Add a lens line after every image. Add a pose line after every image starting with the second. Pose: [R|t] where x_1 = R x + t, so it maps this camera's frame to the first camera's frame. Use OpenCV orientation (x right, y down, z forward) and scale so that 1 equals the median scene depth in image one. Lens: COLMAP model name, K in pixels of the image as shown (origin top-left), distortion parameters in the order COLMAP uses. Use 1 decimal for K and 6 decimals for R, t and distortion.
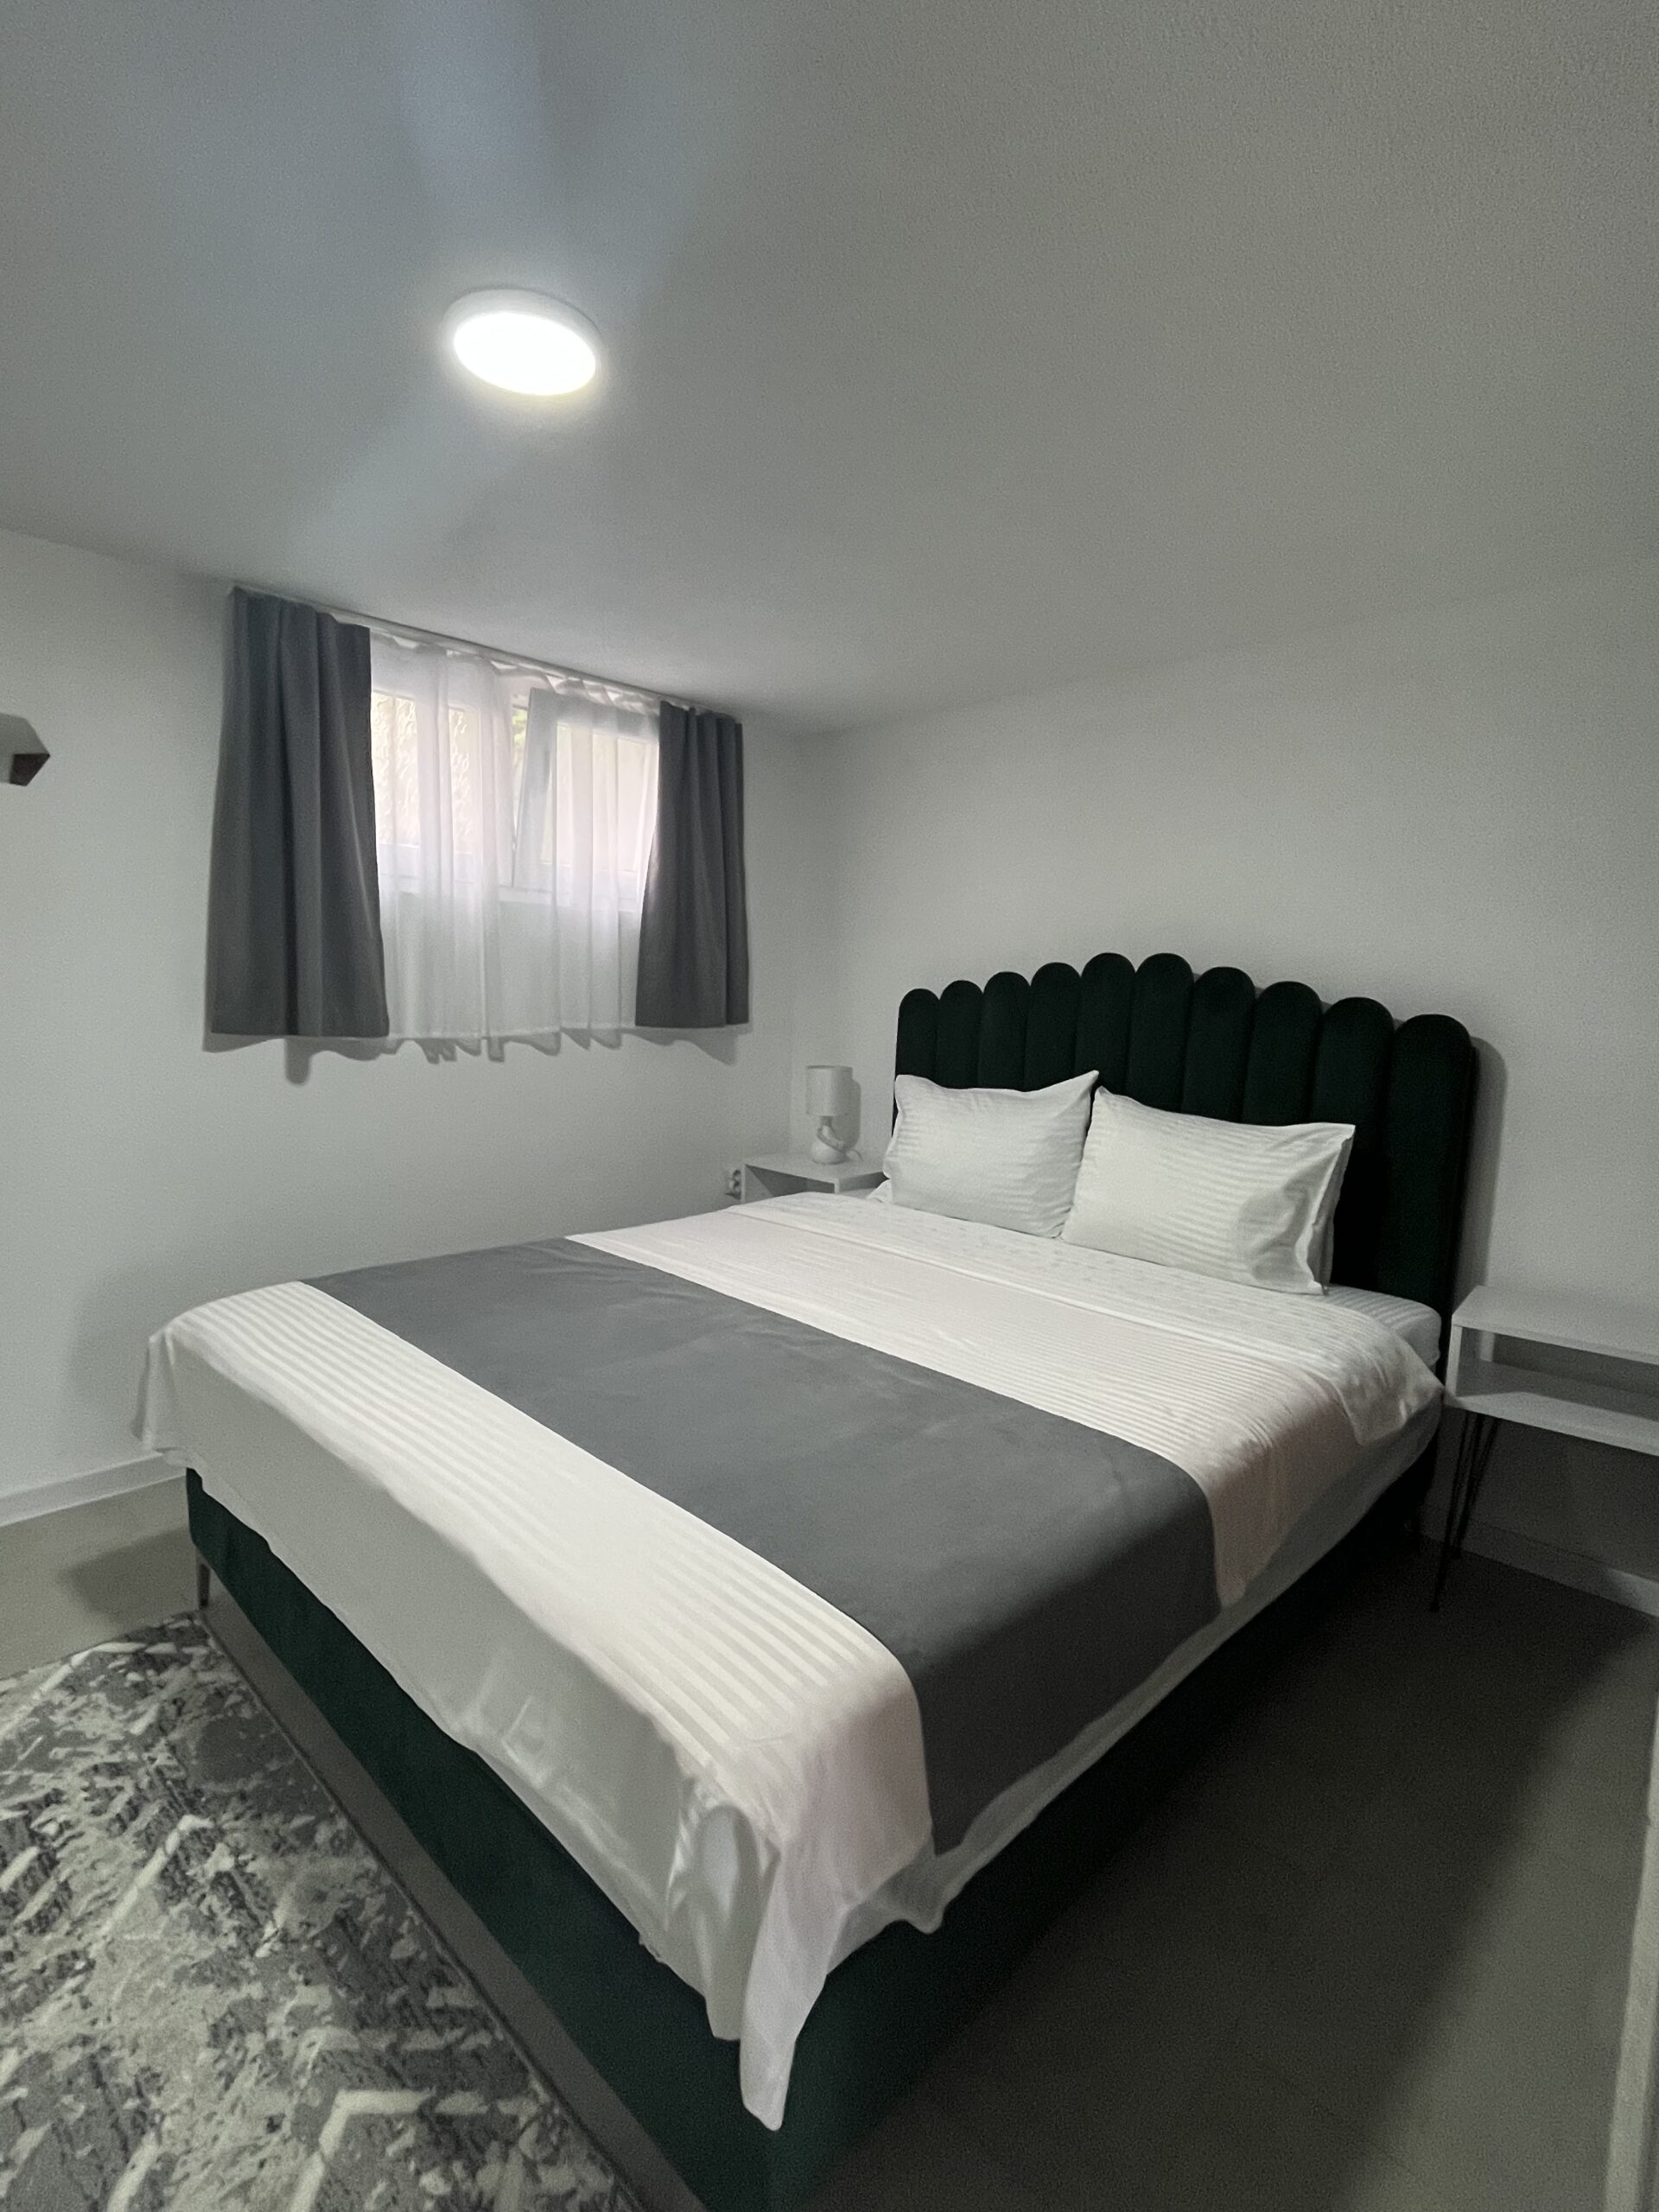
lens RADIAL K [[1062.2, 0, 835.5], [0, 1062.2, 1106.2], [0, 0, 1]] dist [-0.000435, 0.000129]
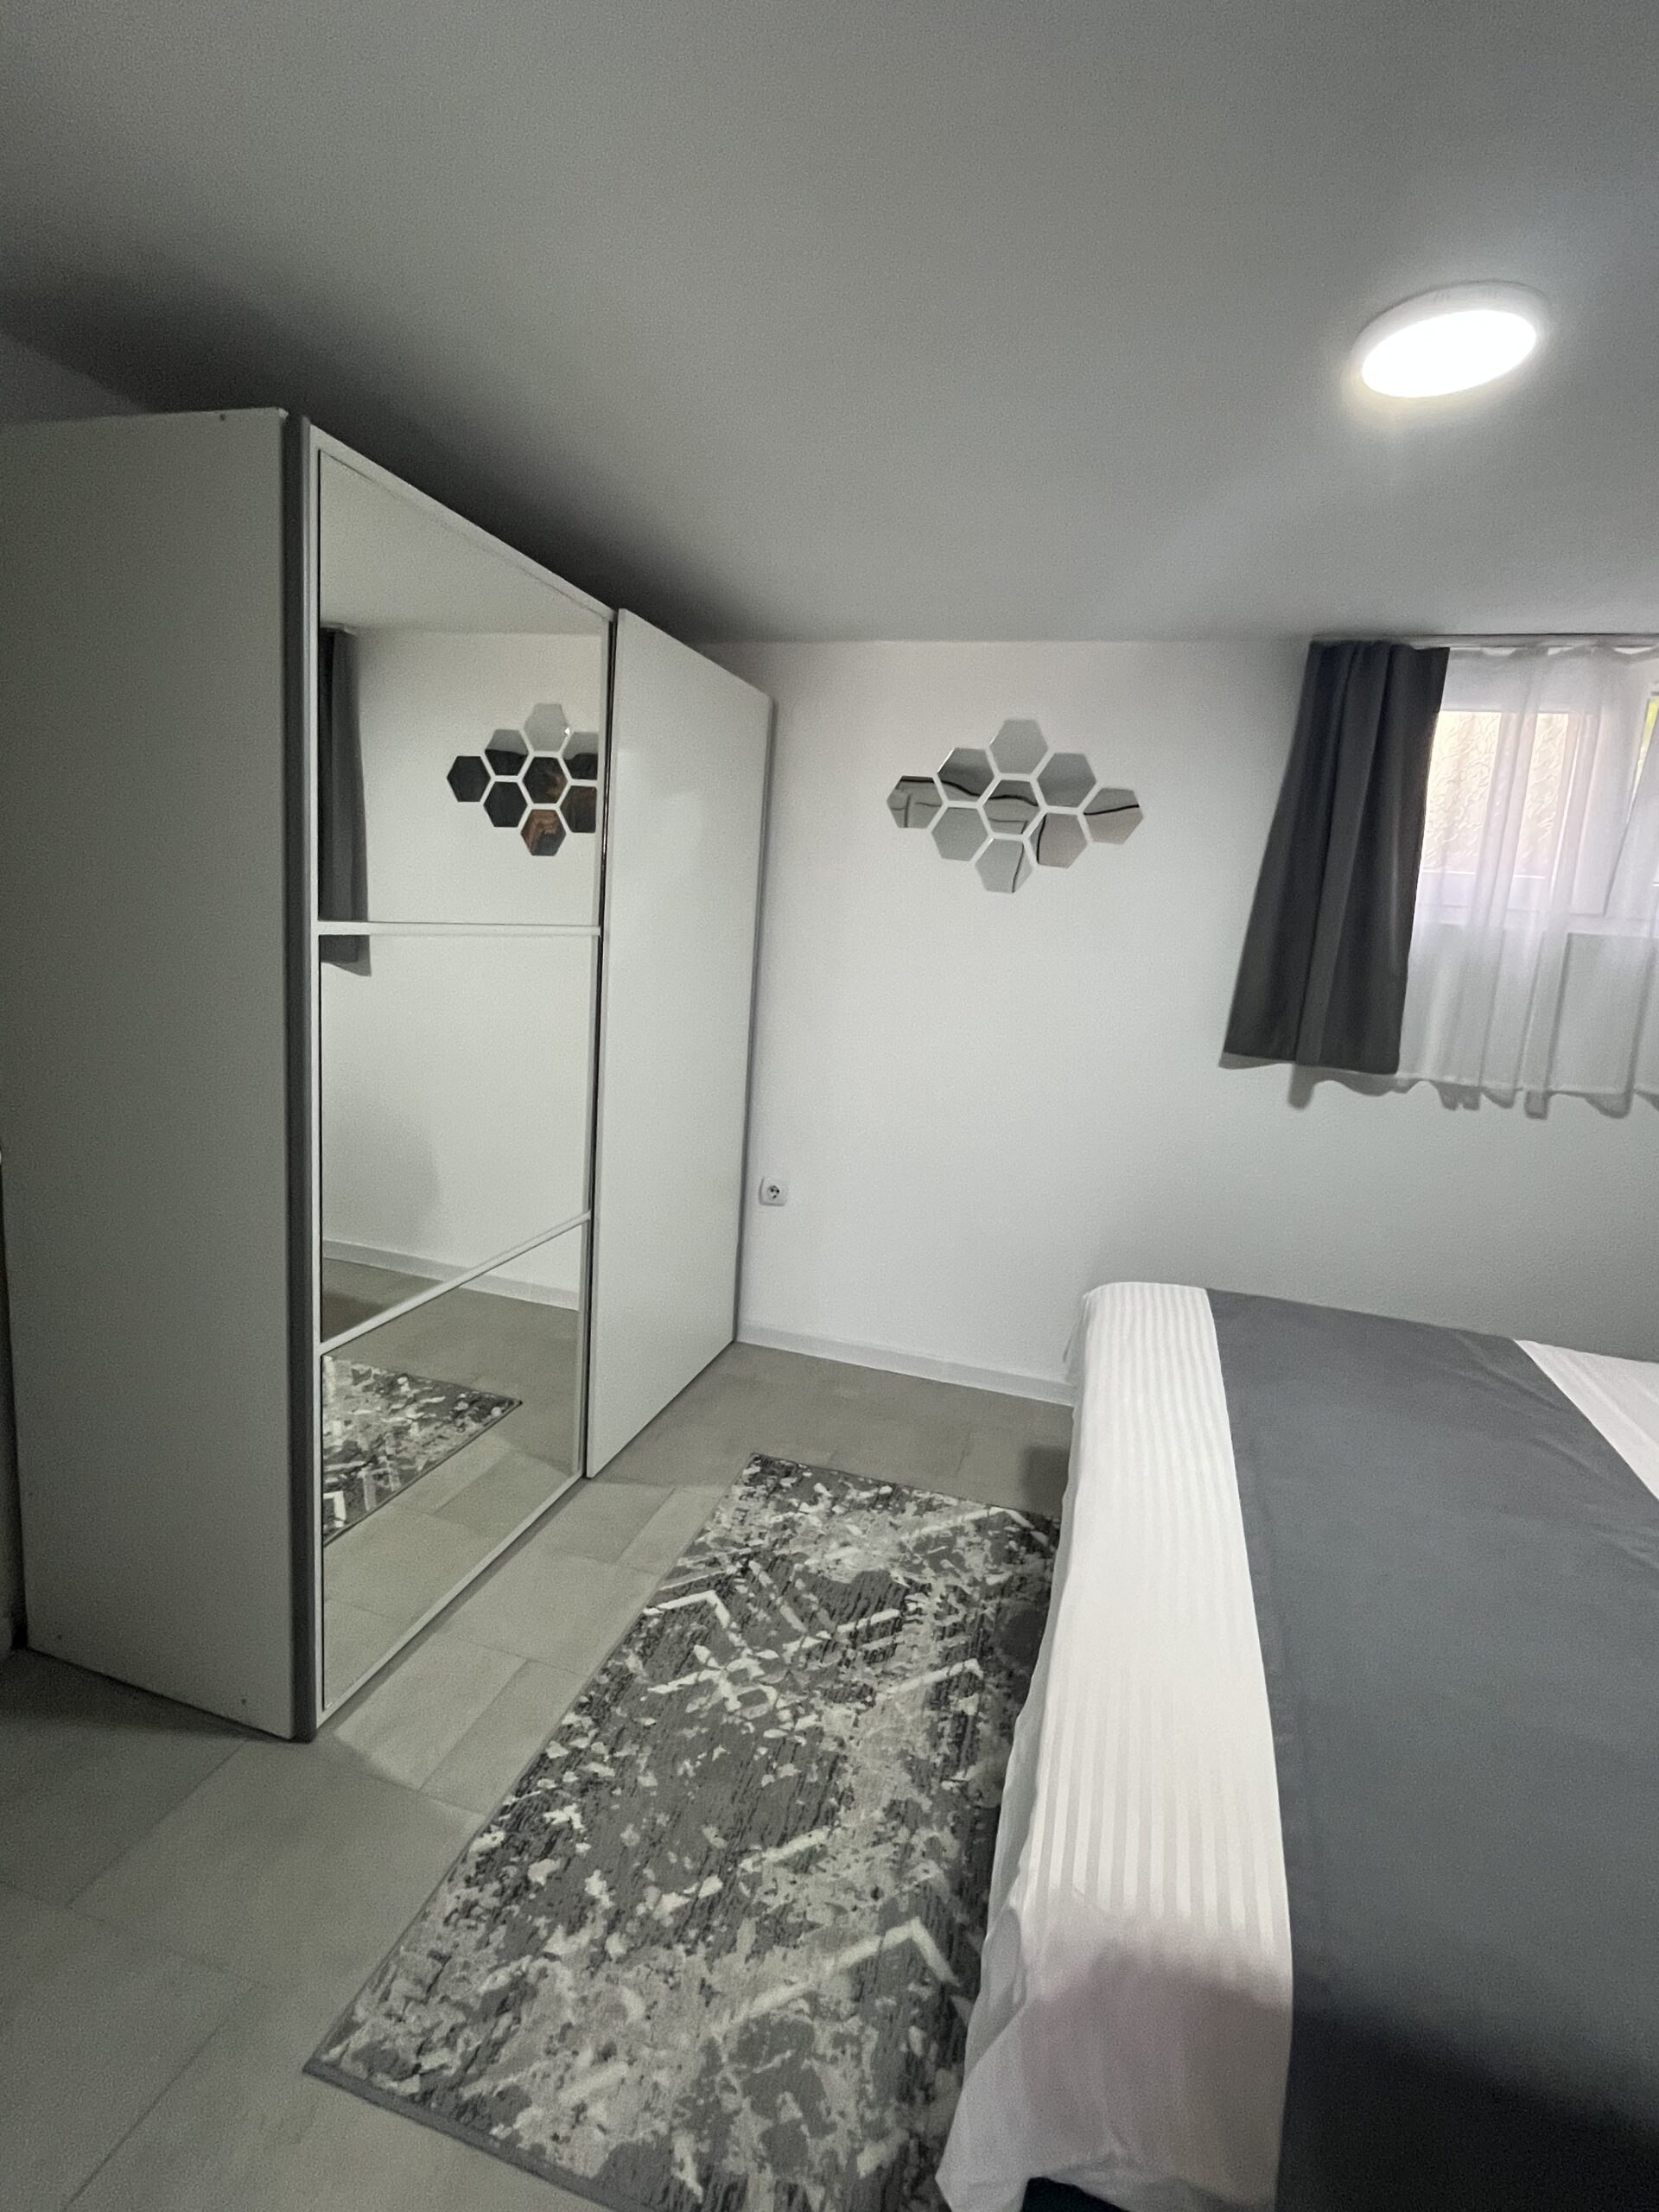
lens RADIAL K [[1062.2, 0, 831.9], [0, 1062.2, 1101.9], [0, 0, 1]] dist [-0.000435, 0.000129]
pose [[0.454843, 0.157817, -0.876477, 0.332839], [-0.157804, 0.982882, 0.095084, -0.090621], [0.876479, 0.095063, 0.471961, 0.179117]]
